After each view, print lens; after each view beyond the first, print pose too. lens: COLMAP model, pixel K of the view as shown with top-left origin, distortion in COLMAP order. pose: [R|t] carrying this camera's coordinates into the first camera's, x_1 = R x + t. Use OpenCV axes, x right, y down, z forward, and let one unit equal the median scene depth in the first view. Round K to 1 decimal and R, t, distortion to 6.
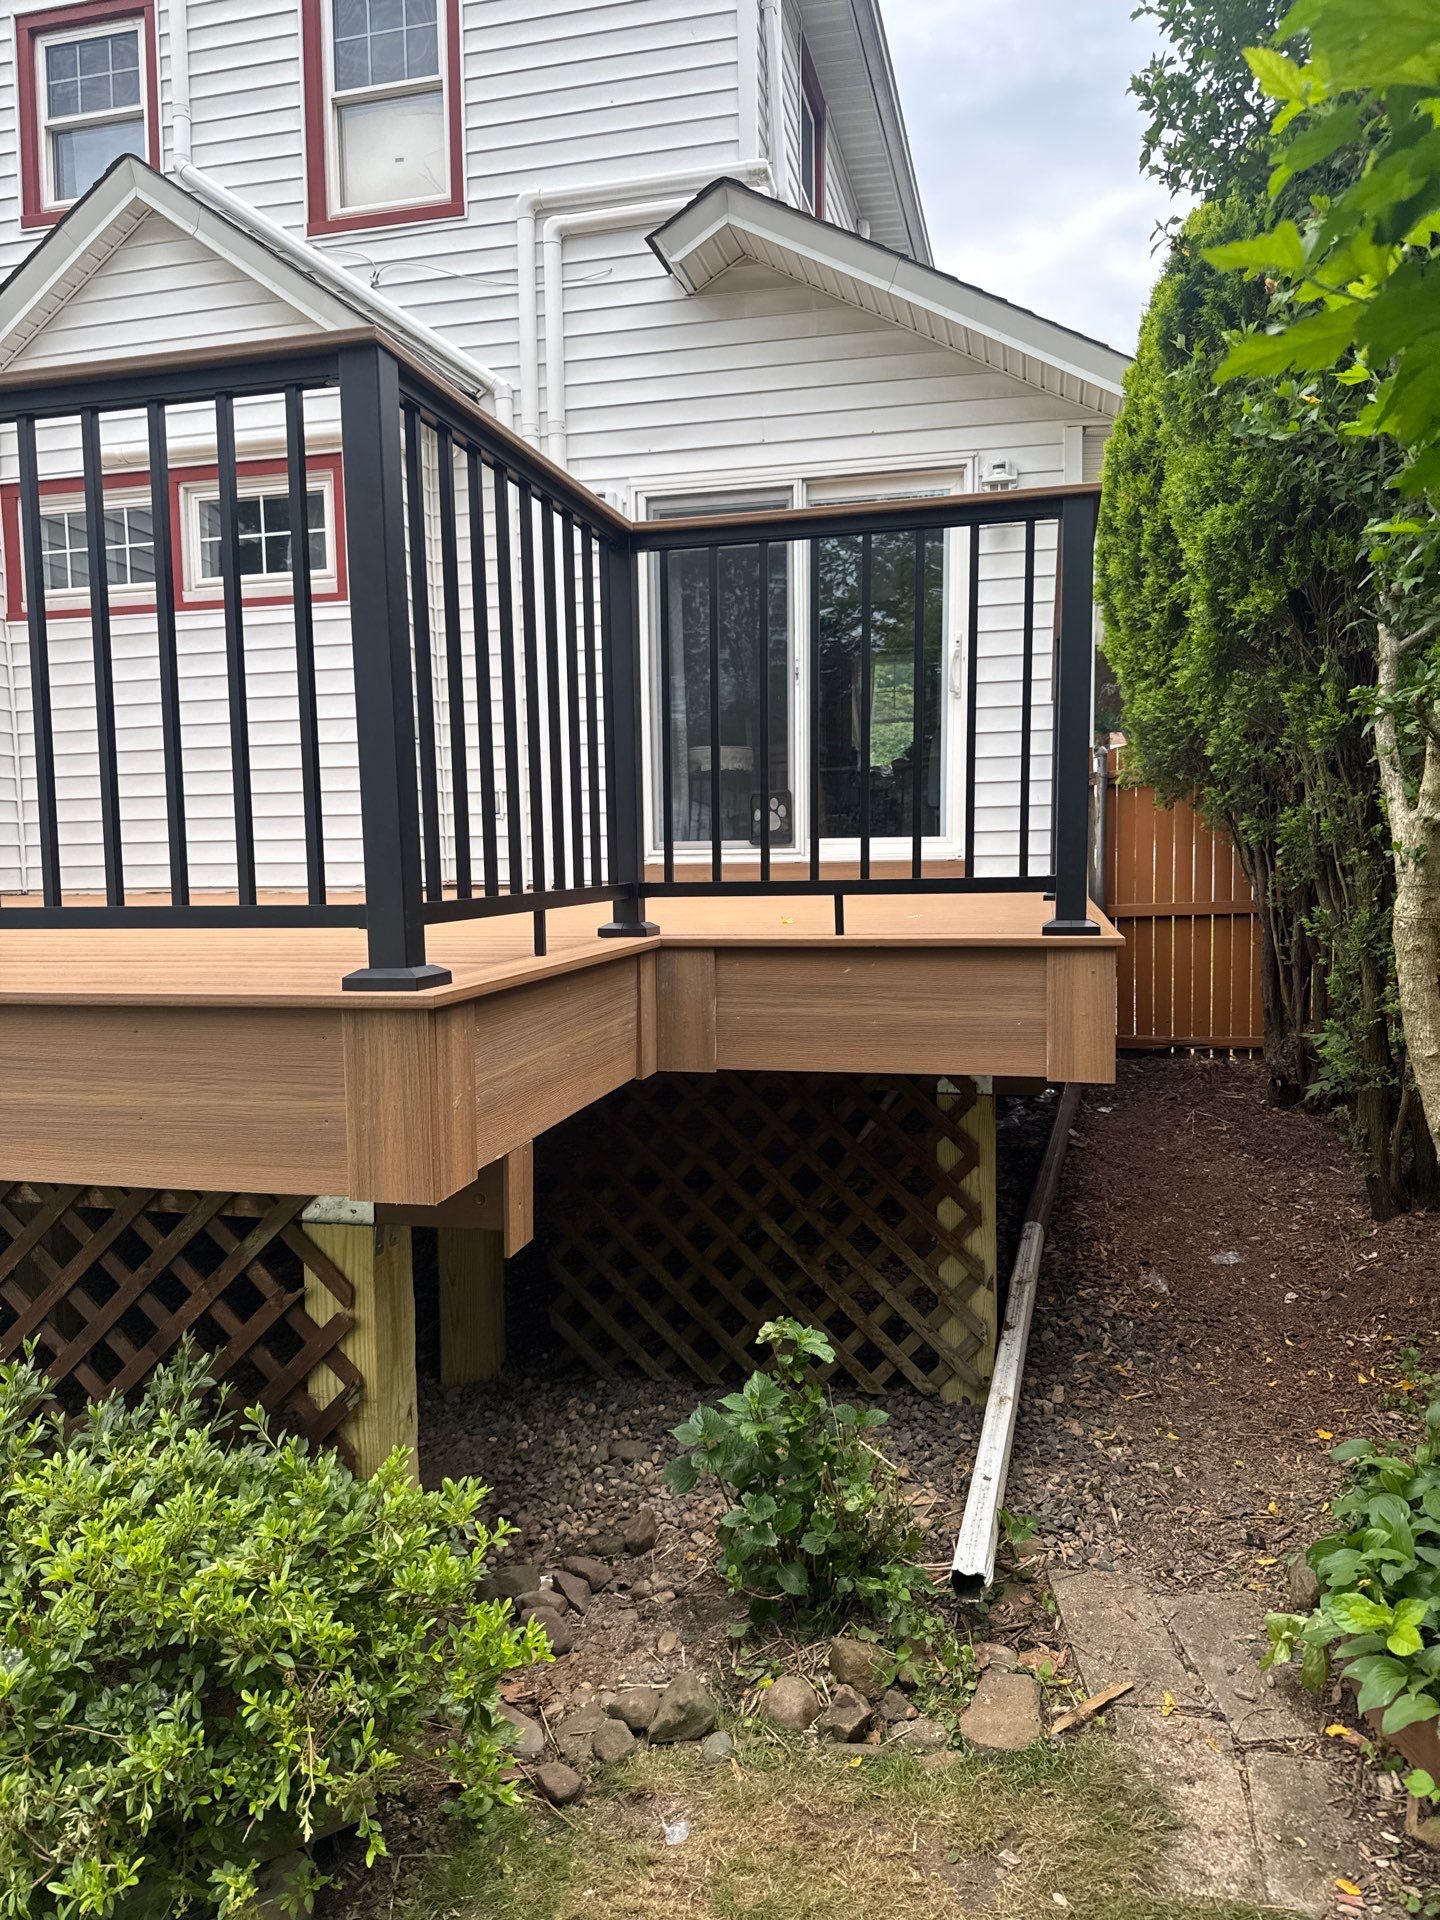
lens RADIAL K [[1351.0, 0, 717.3], [0, 1351.0, 957.5], [0, 0, 1]] dist [0.036658, -0.040049]
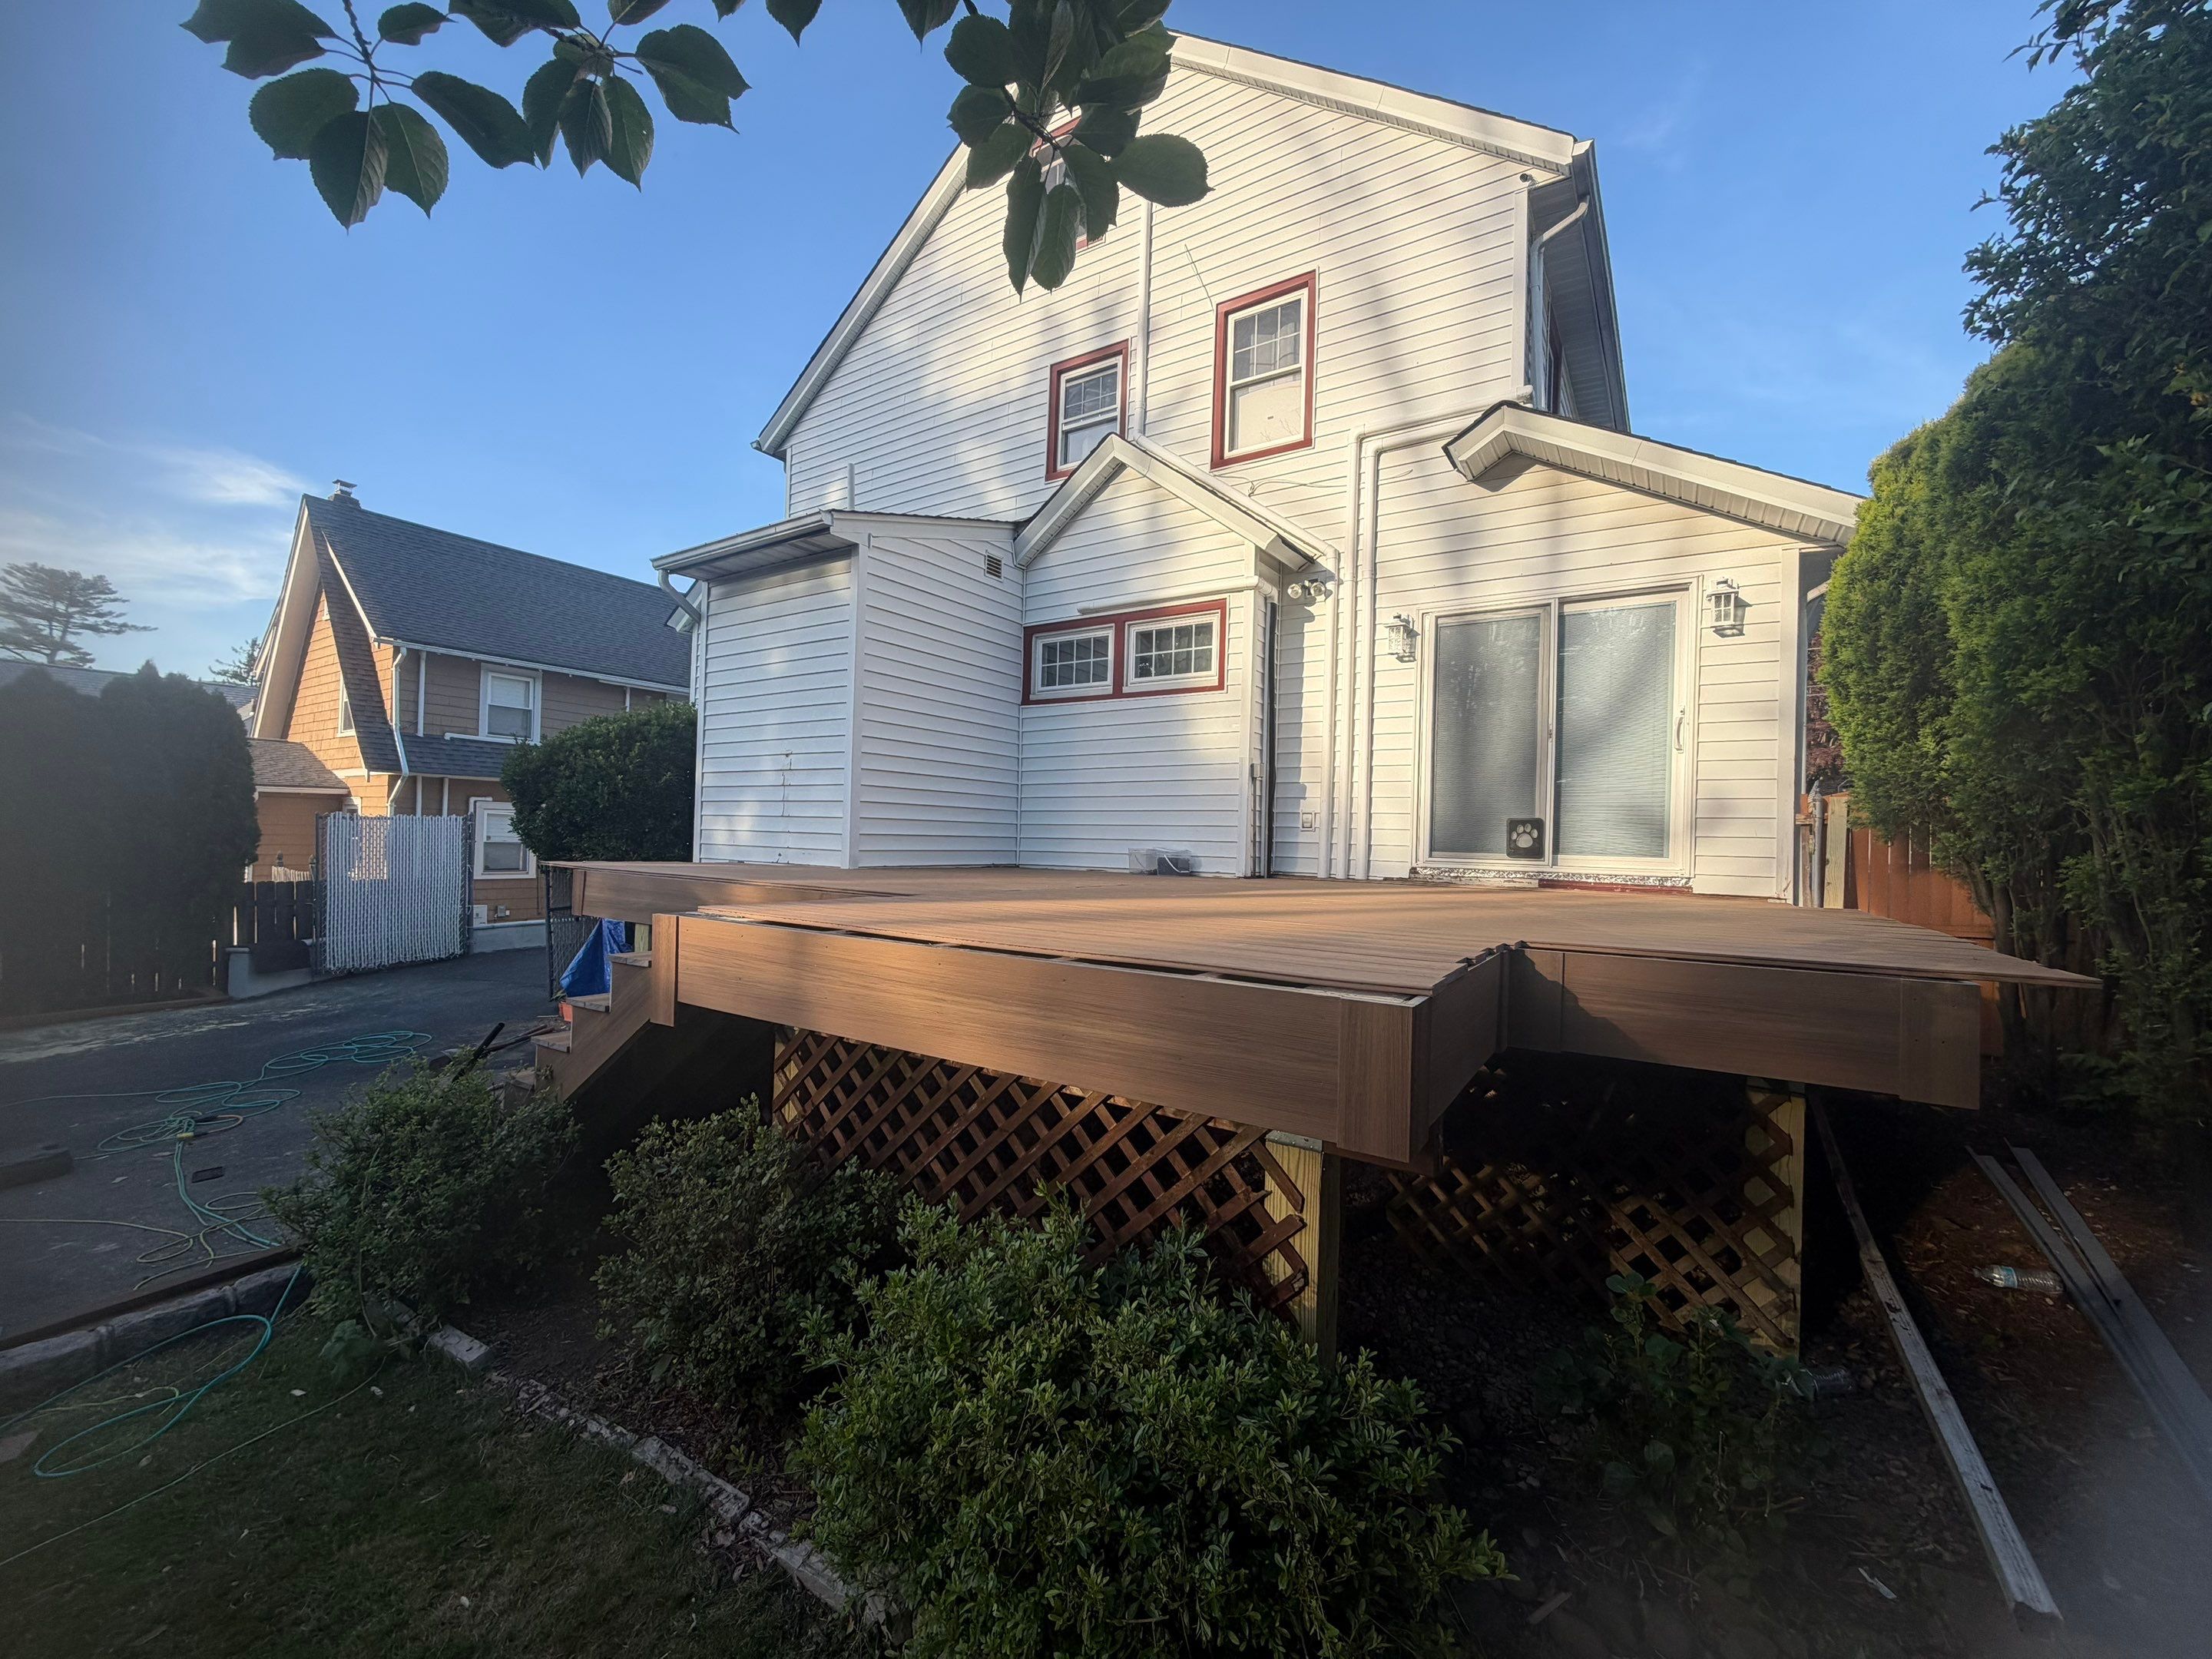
lens RADIAL K [[881.2, 0, 1104.0], [0, 881.2, 832.5], [0, 0, 1]] dist [-0.000206, 0.000315]
pose [[0.940643, 0.036330, -0.337448, -0.095337], [-0.068083, 0.994243, -0.082739, -0.016042], [0.332499, 0.100803, 0.937701, 0.045629]]
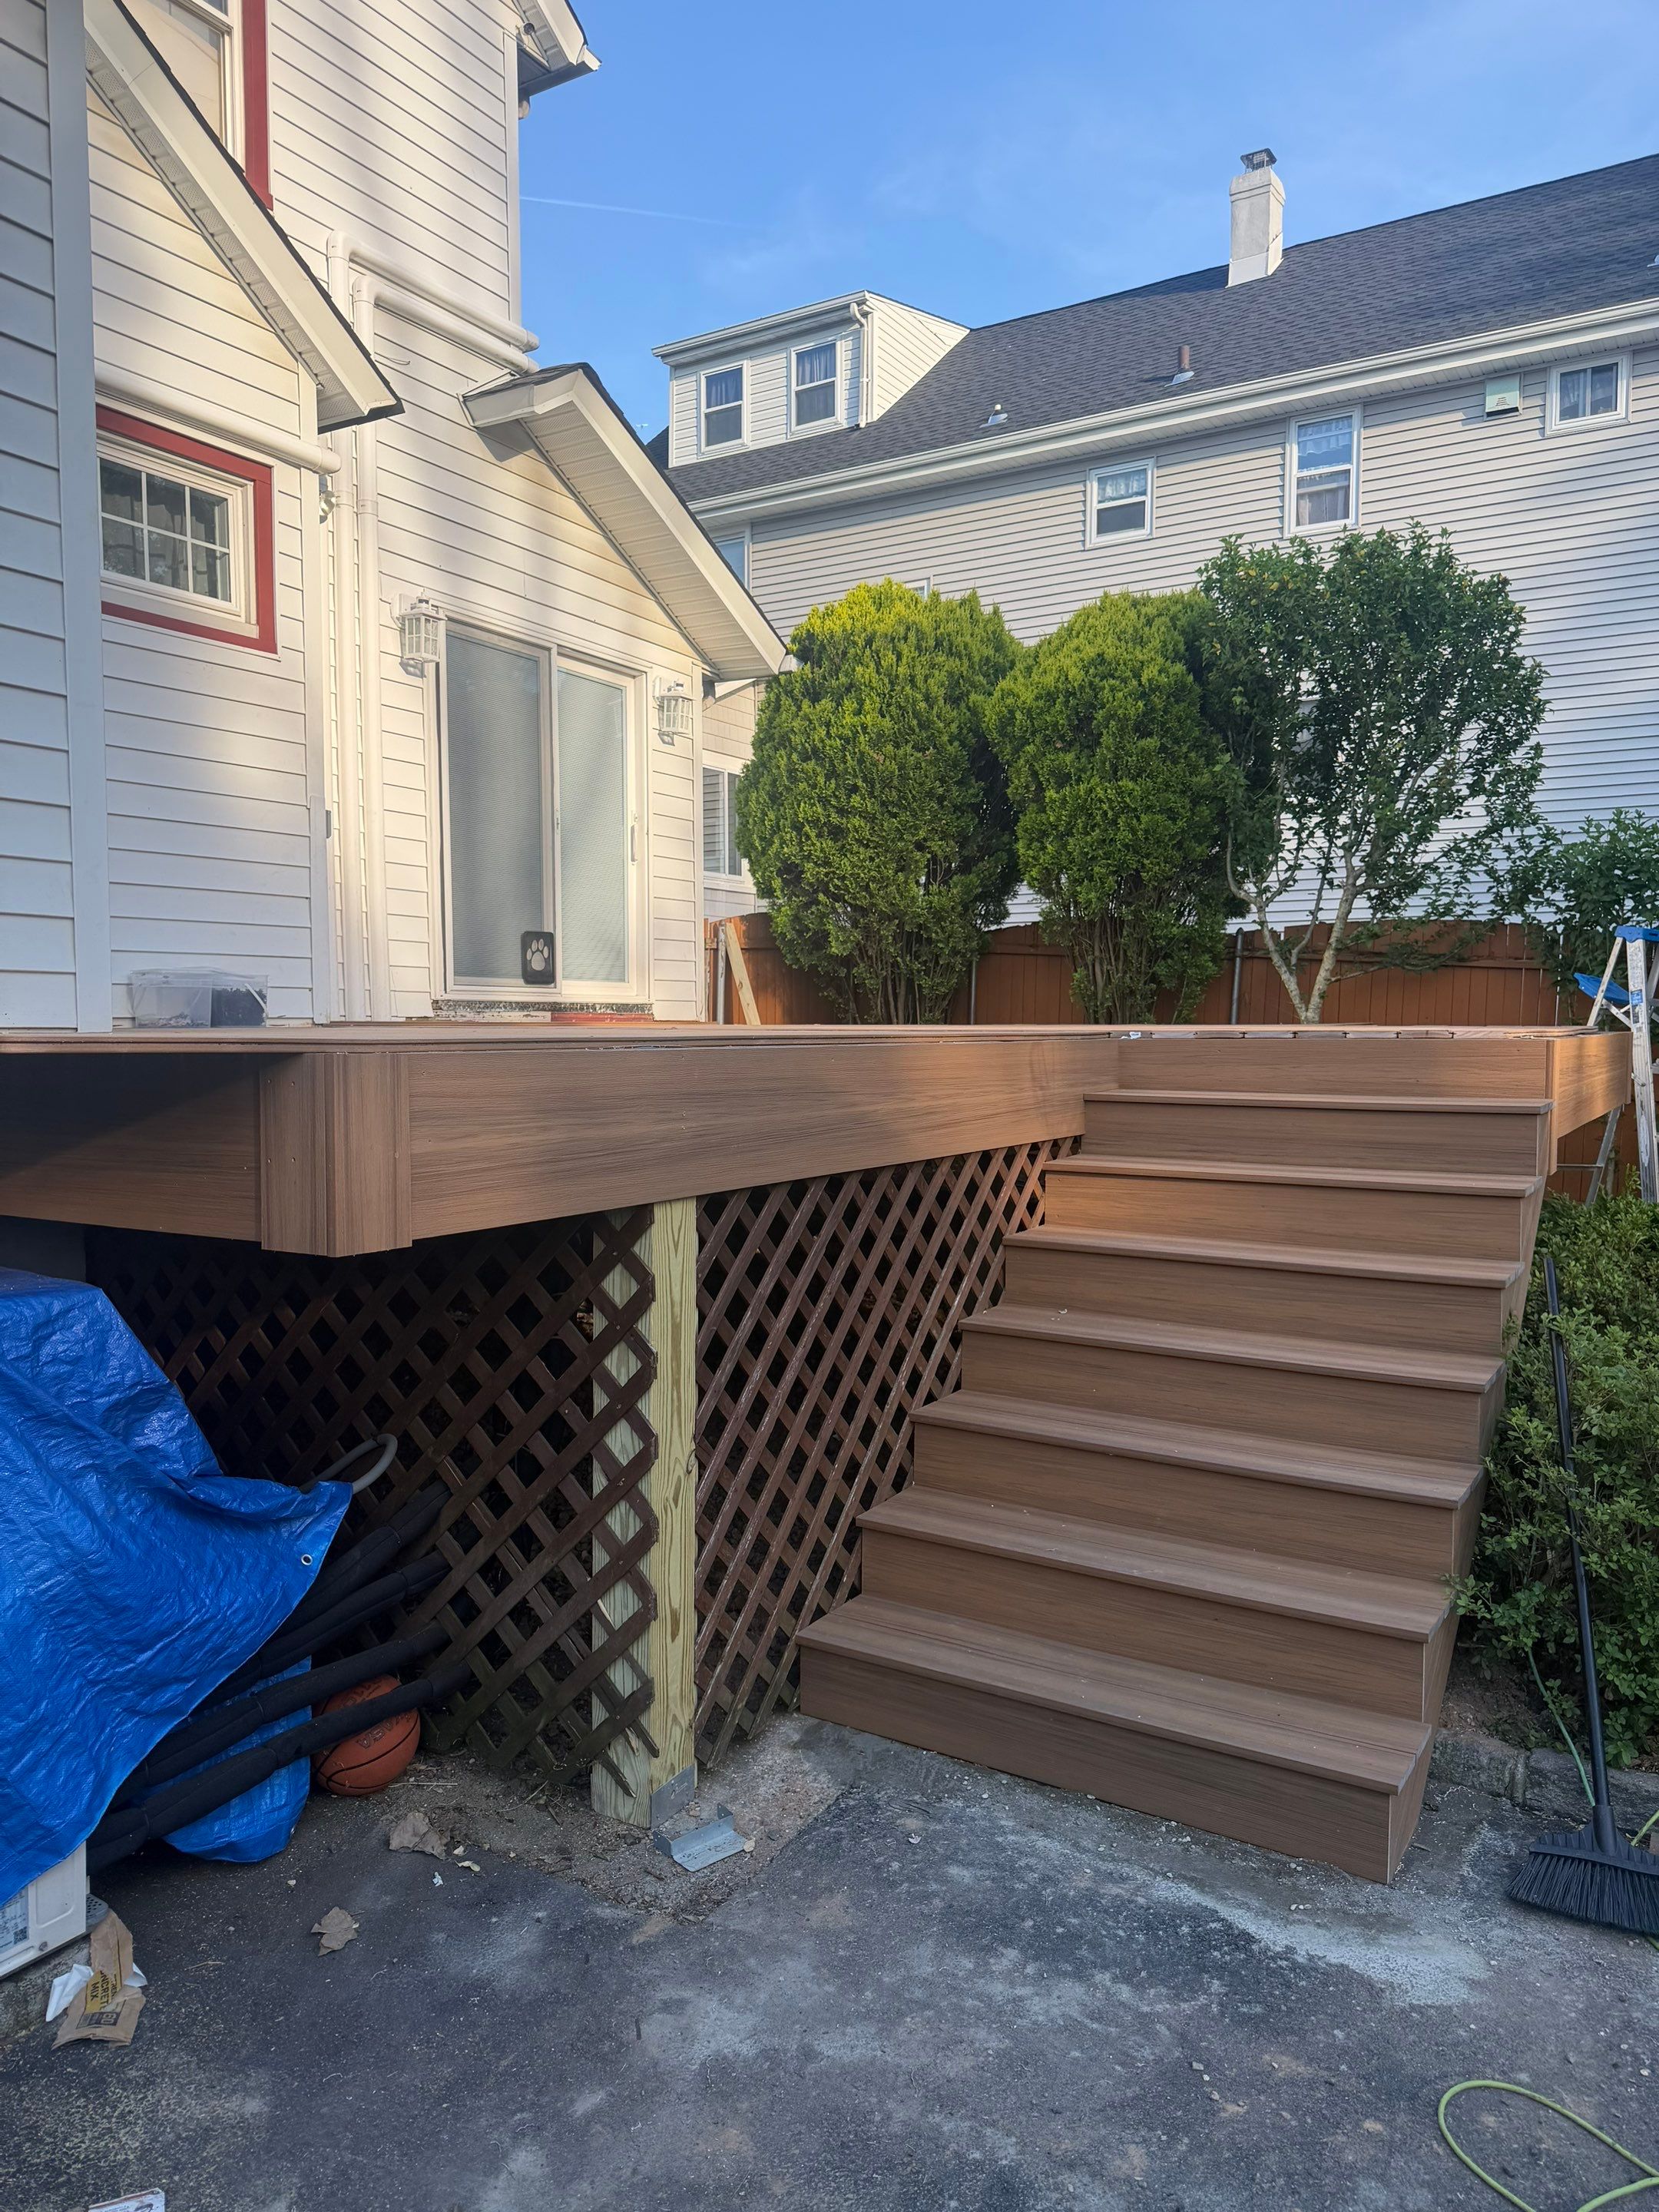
lens RADIAL K [[1564.7, 0, 836.8], [0, 1564.7, 1116.1], [0, 0, 1]] dist [0.059692, -0.082322]
pose [[0.299031, -0.045405, 0.953163, -1.851919], [0.071622, 0.997118, 0.025030, 0.002328], [-0.951552, 0.060783, 0.301421, 0.770292]]
